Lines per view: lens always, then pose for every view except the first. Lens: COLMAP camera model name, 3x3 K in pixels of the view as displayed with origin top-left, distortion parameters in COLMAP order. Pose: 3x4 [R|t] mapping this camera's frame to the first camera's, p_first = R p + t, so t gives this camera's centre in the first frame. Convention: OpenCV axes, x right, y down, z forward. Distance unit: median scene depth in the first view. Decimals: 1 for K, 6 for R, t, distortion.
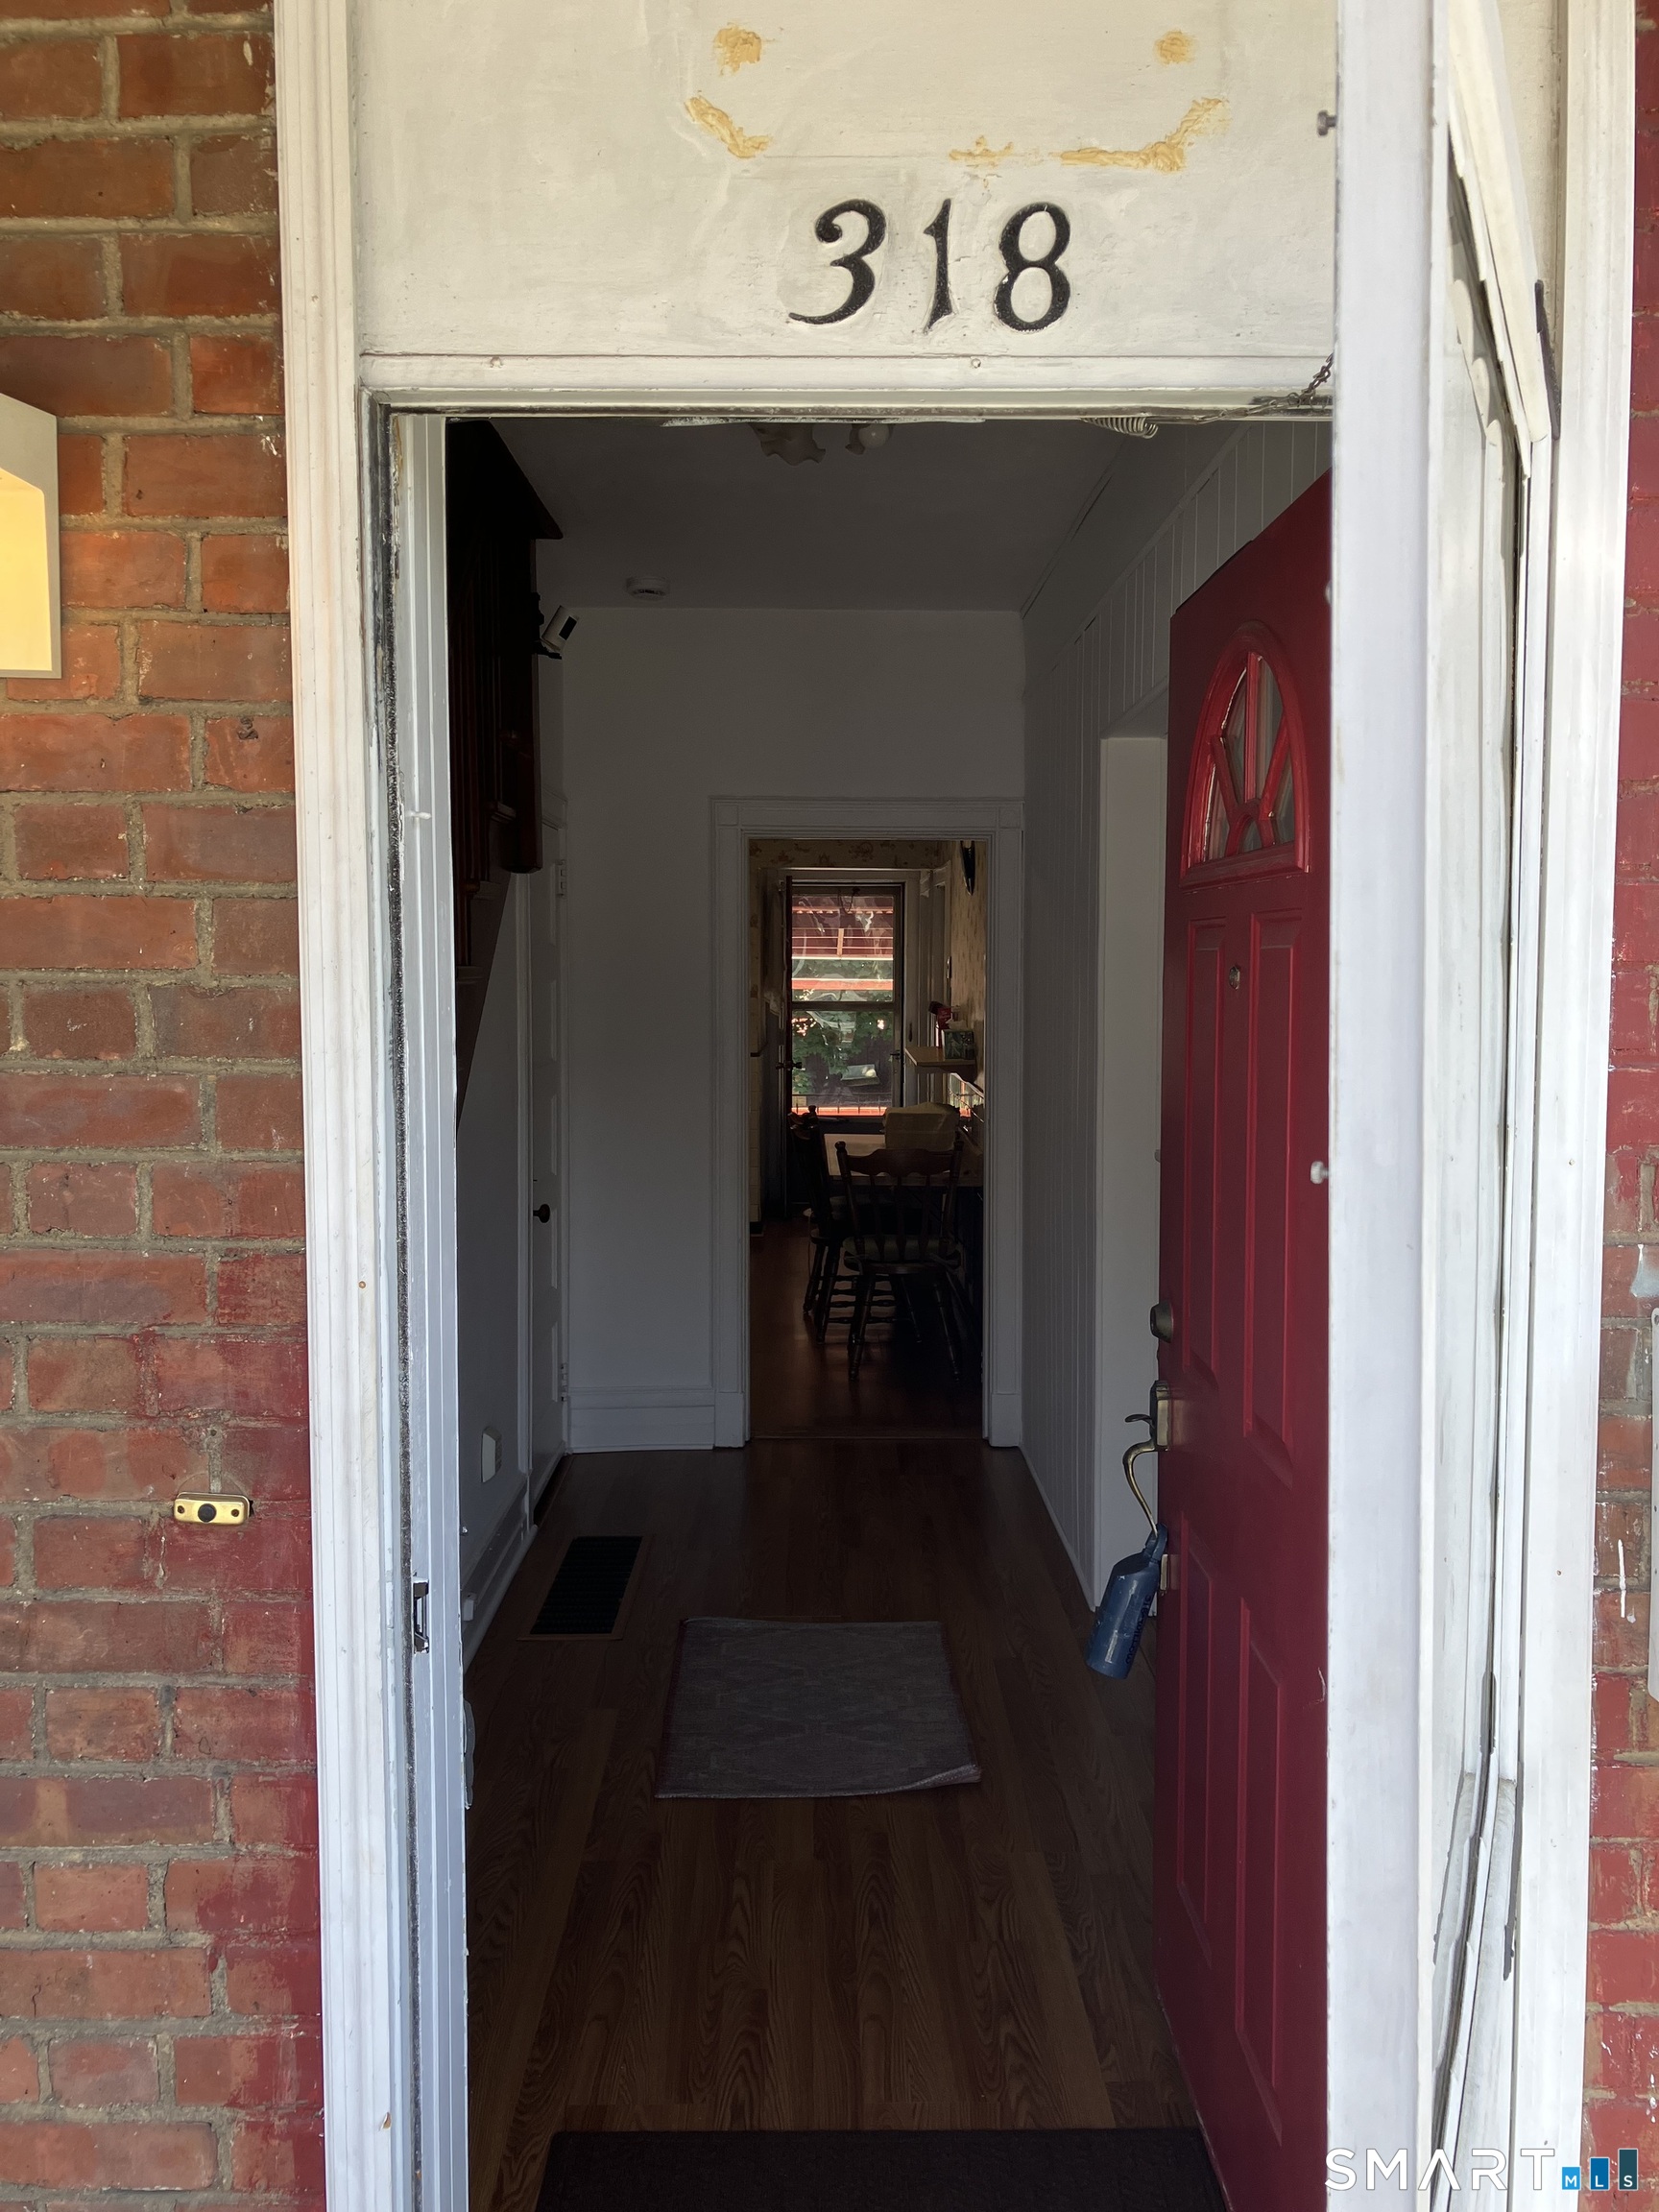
lens RADIAL K [[1891.5, 0, 857.1], [0, 1891.5, 1108.8], [0, 0, 1]] dist [0.126398, 0.001367]
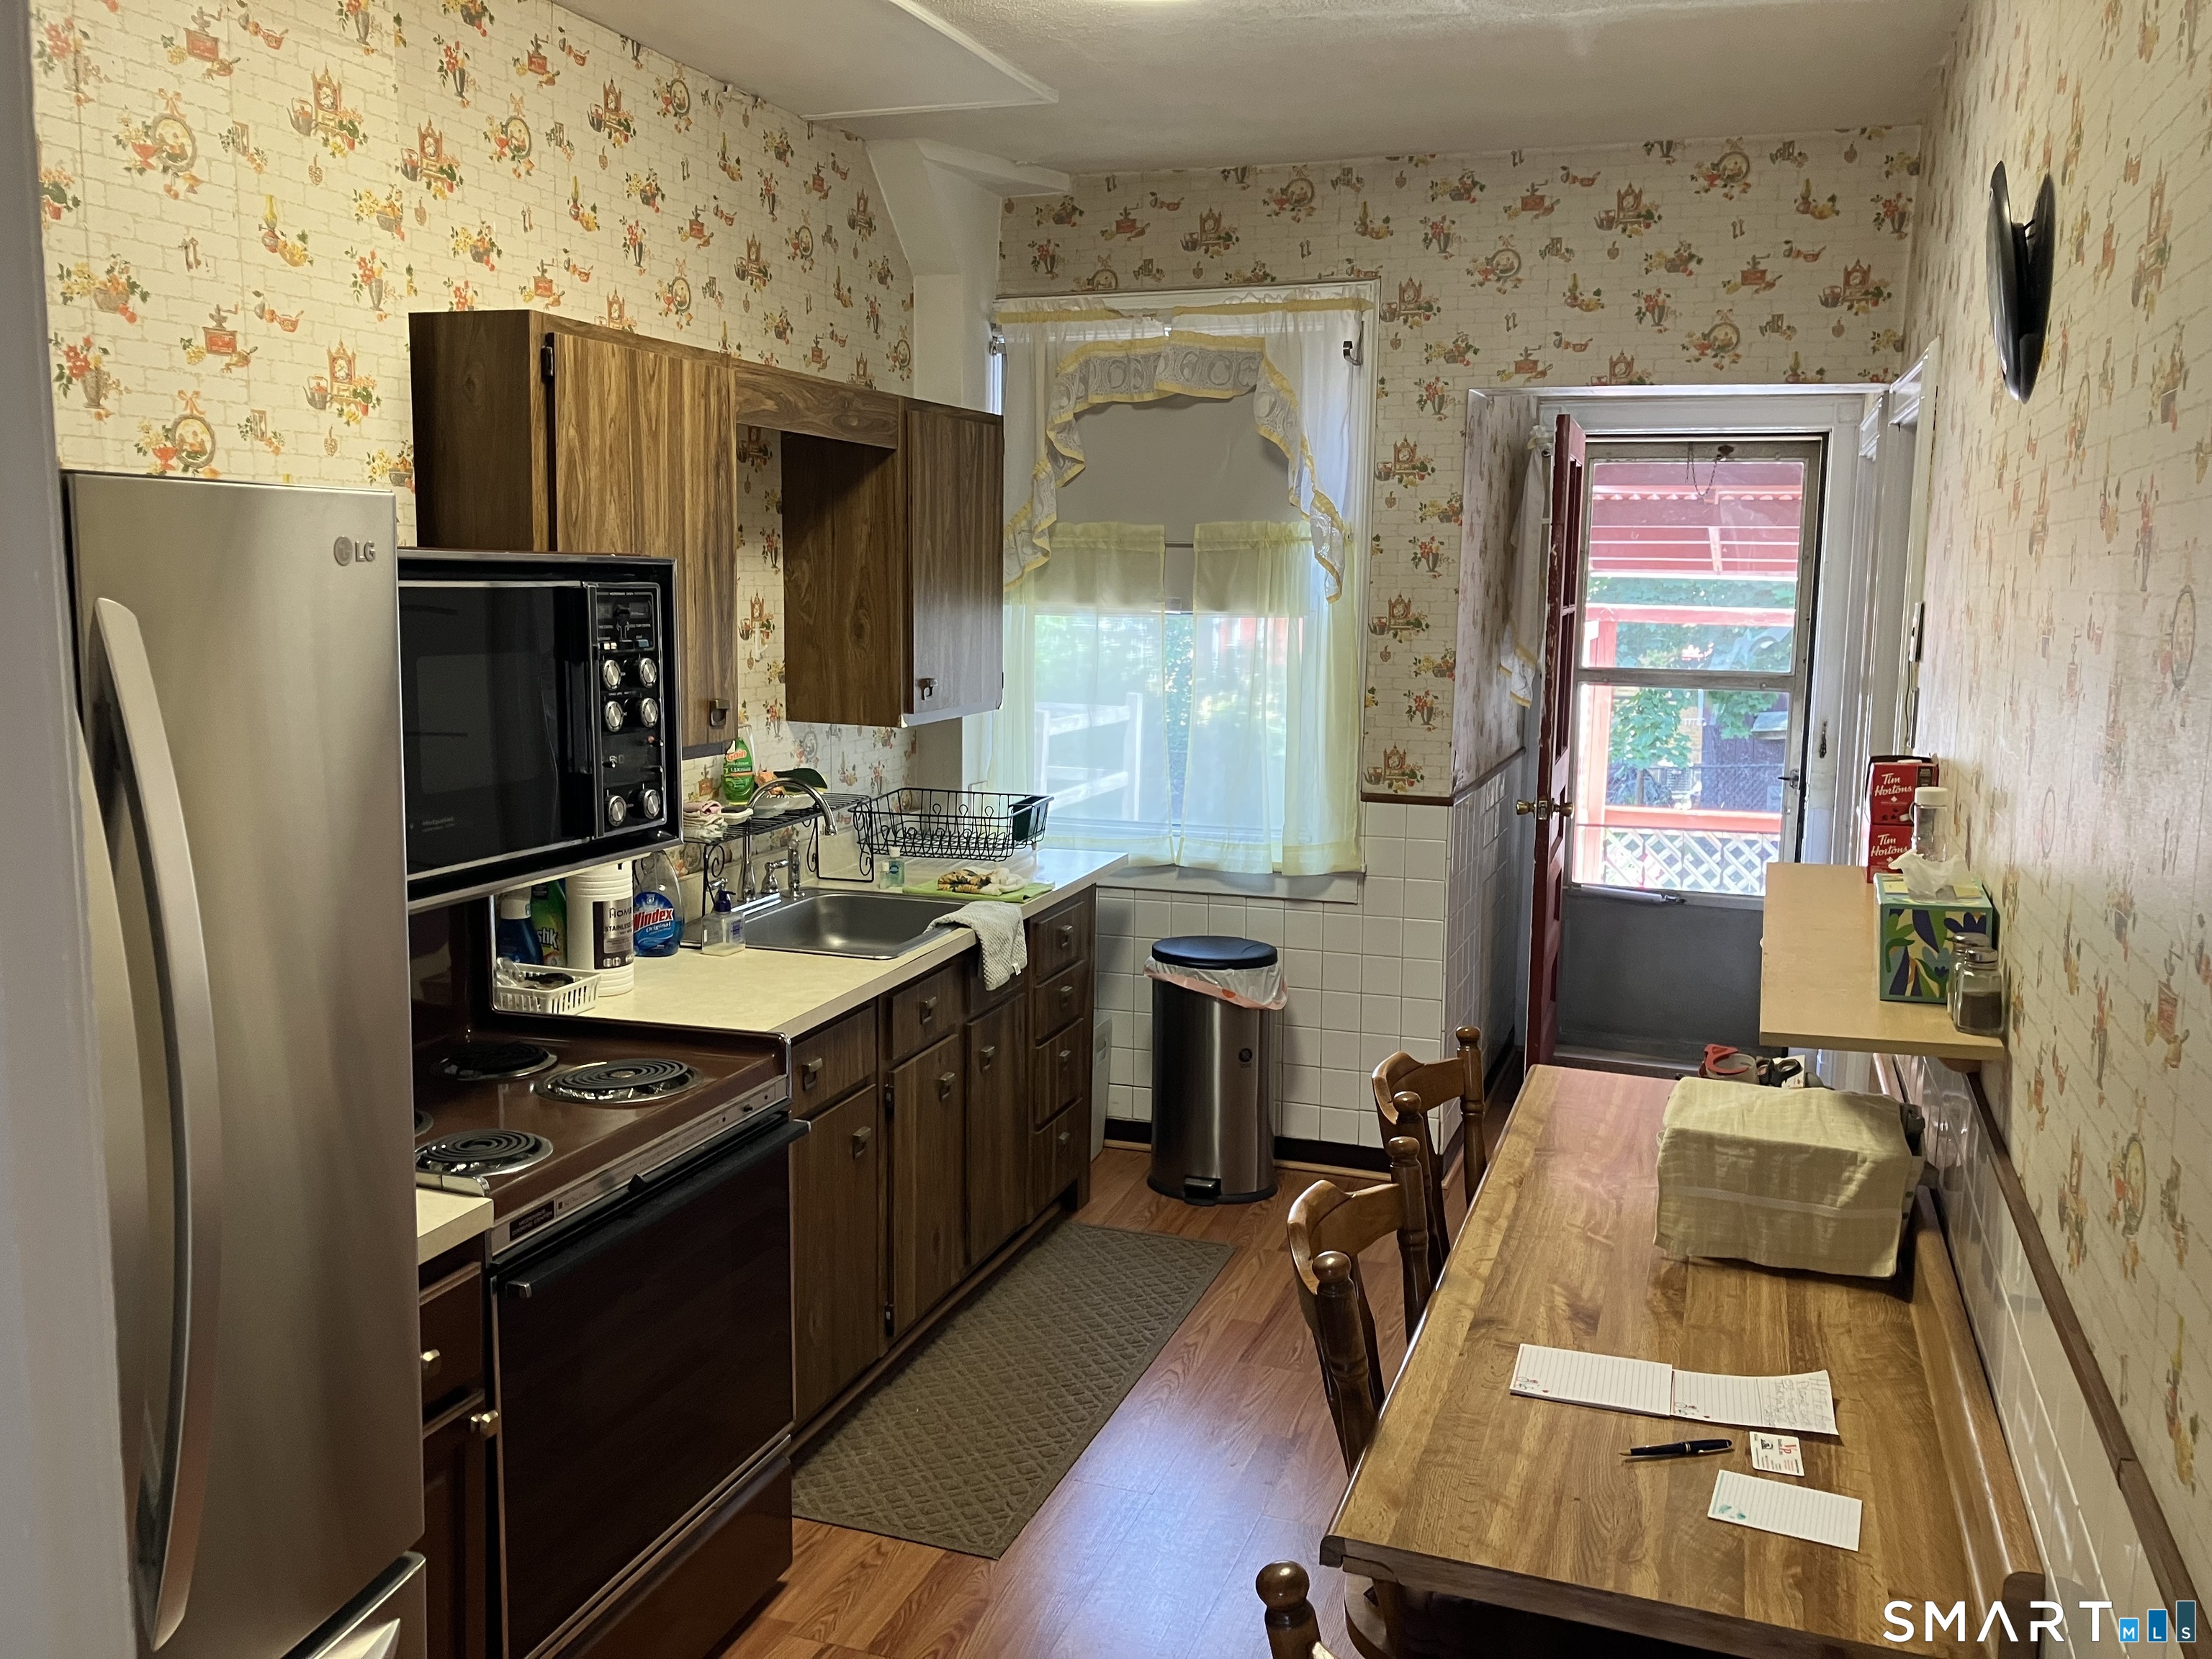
lens RADIAL K [[1880.6, 0, 1106.0], [0, 1880.6, 829.5], [0, 0, 1]] dist [0.004468, 0.004201]
pose [[0.937432, 0.059121, -0.343113, 0.044723], [-0.036786, 0.996780, 0.071249, -0.087667], [0.346220, -0.054169, 0.936588, 0.923934]]
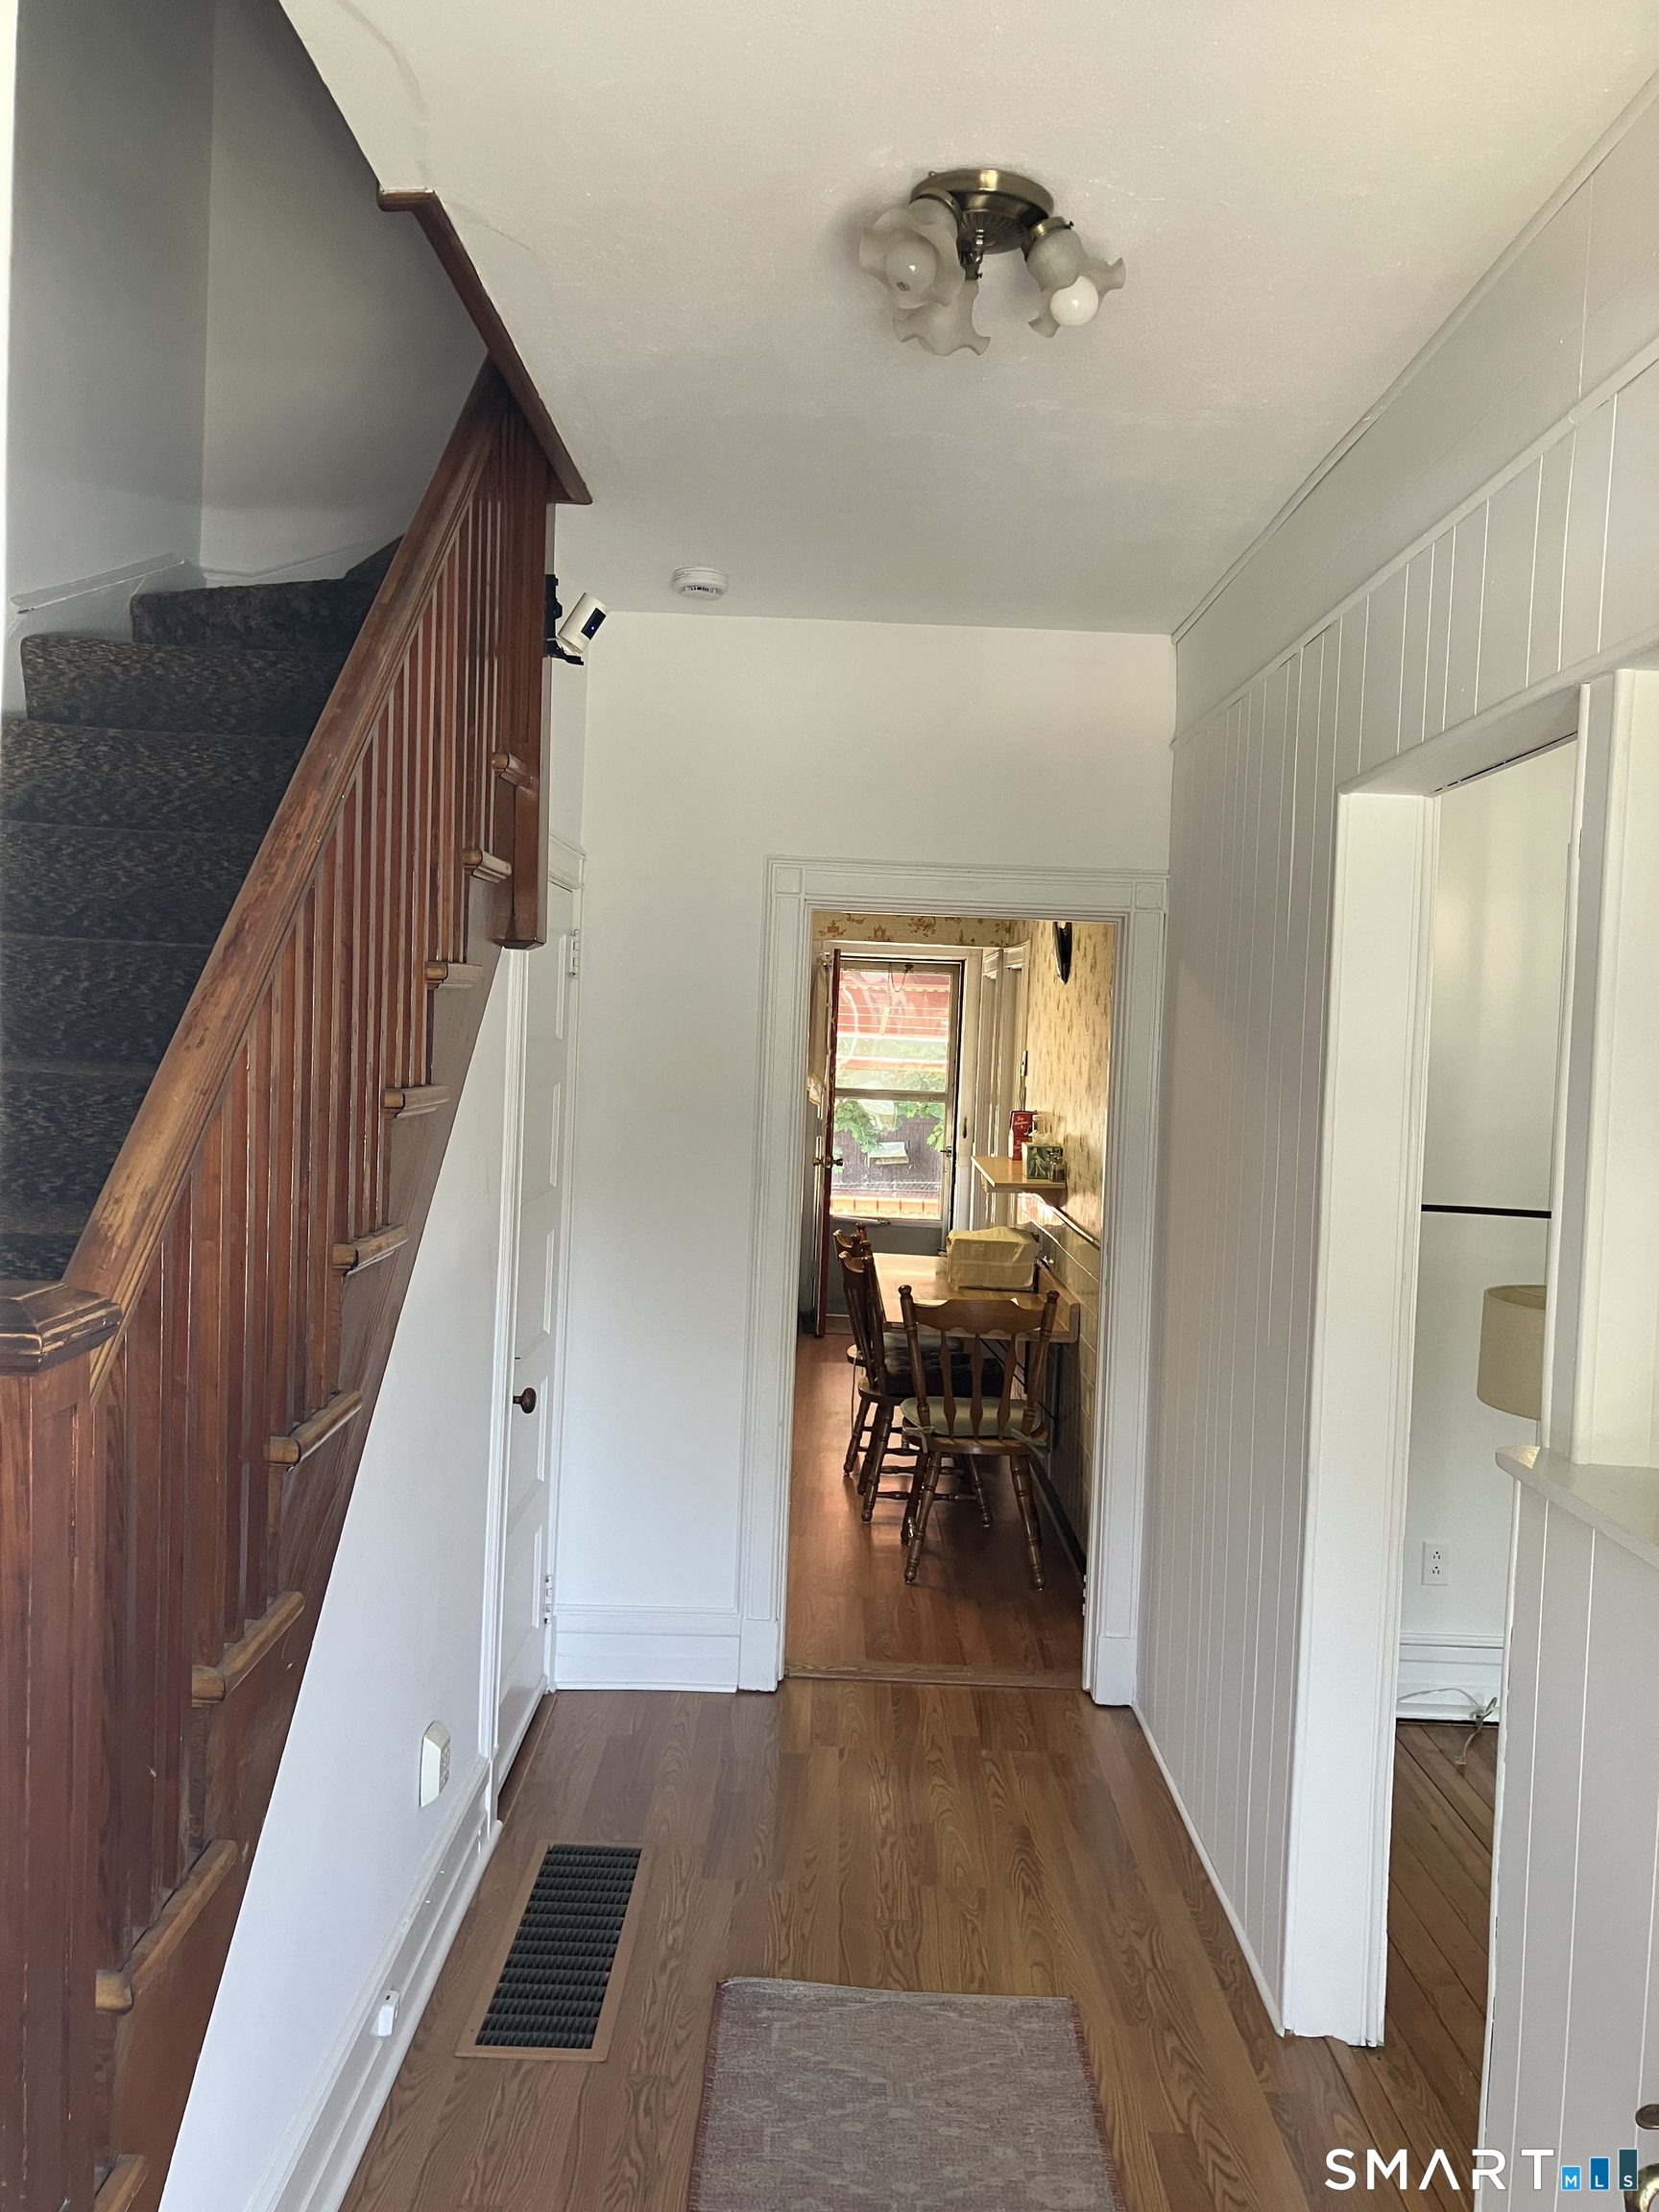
lens RADIAL K [[1880.6, 0, 829.5], [0, 1880.6, 1106.0], [0, 0, 1]] dist [0.004468, 0.004201]
pose [[0.998984, 0.038073, -0.024118, -0.027897], [-0.038890, 0.998653, -0.034335, -0.034518], [0.022778, 0.035238, 0.999119, 0.220957]]
